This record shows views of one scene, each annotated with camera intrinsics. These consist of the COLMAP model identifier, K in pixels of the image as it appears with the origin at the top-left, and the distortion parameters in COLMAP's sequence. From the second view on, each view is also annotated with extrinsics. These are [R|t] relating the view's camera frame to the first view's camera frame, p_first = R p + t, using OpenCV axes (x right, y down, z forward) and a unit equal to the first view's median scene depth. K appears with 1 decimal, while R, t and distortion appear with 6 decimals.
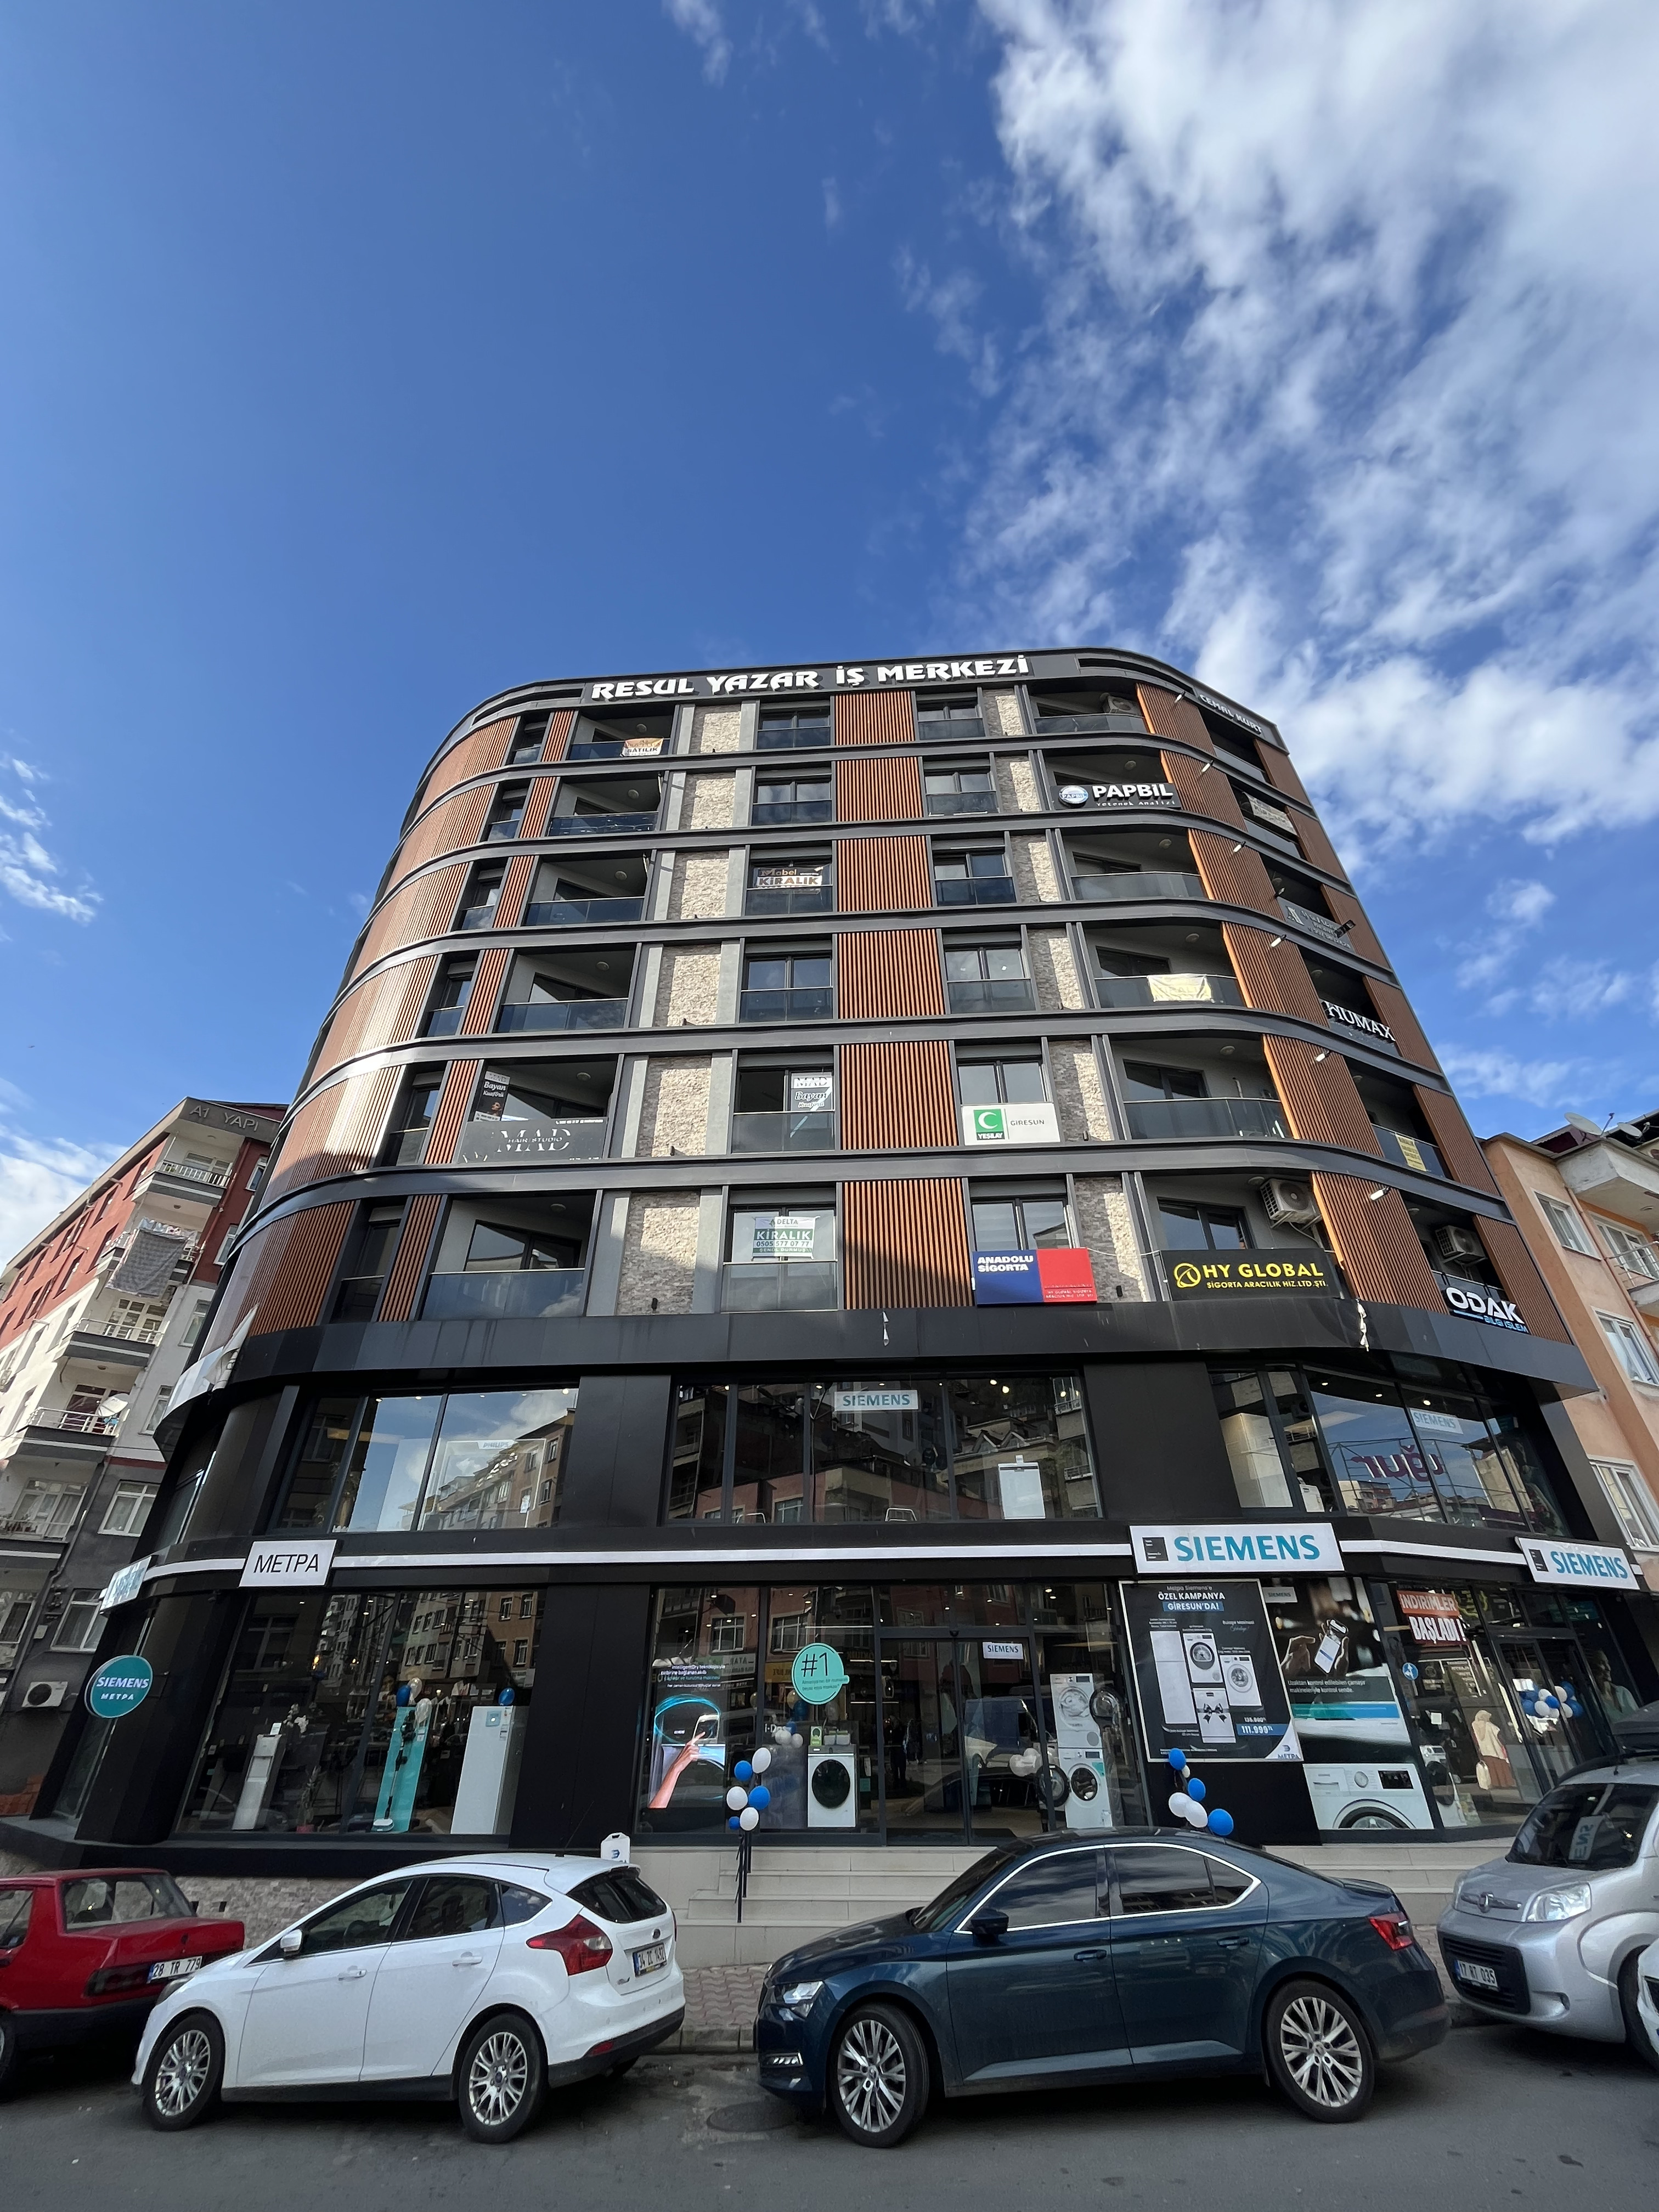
lens RADIAL K [[901.0, 0, 815.6], [0, 901.0, 1092.6], [0, 0, 1]] dist [-0.001745, 0.000229]
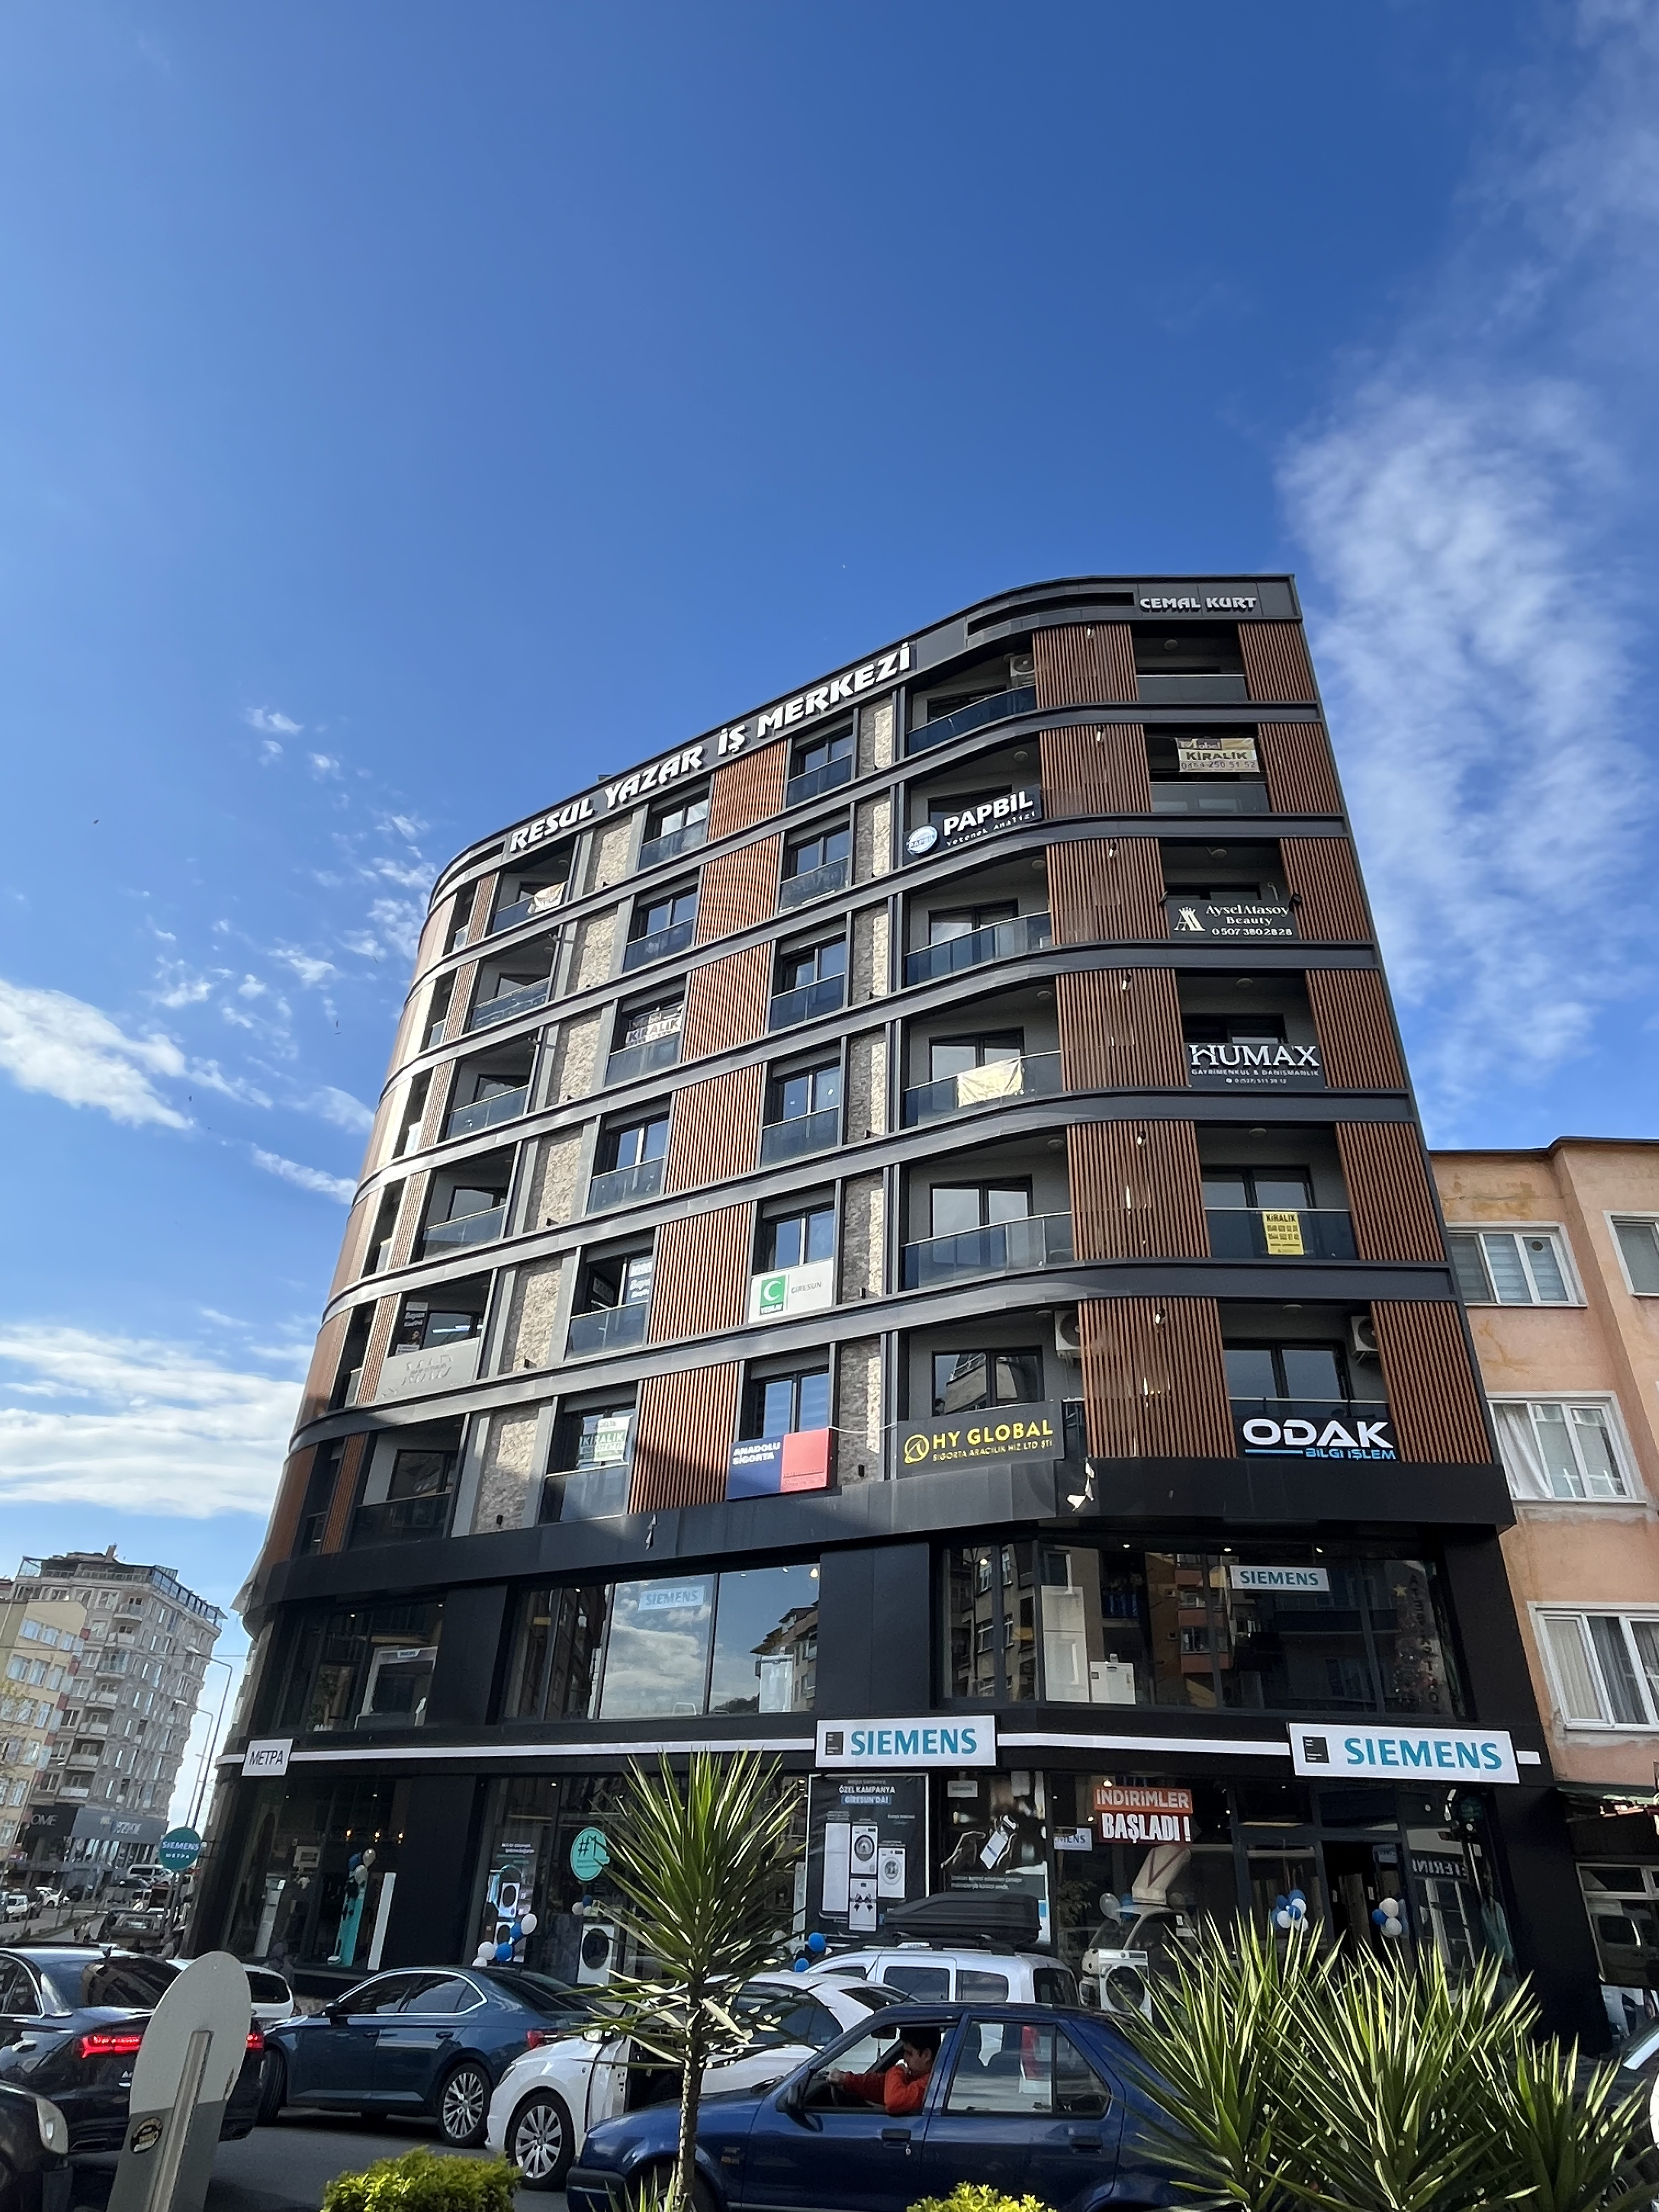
lens RADIAL K [[1305.9, 0, 828.0], [0, 1305.9, 1099.0], [0, 0, 1]] dist [0.000404, -0.003051]
pose [[0.876805, -0.217996, -0.428592, 0.988966], [0.236365, 0.971606, -0.010640, -0.154246], [0.418742, -0.091975, 0.903435, -0.219936]]
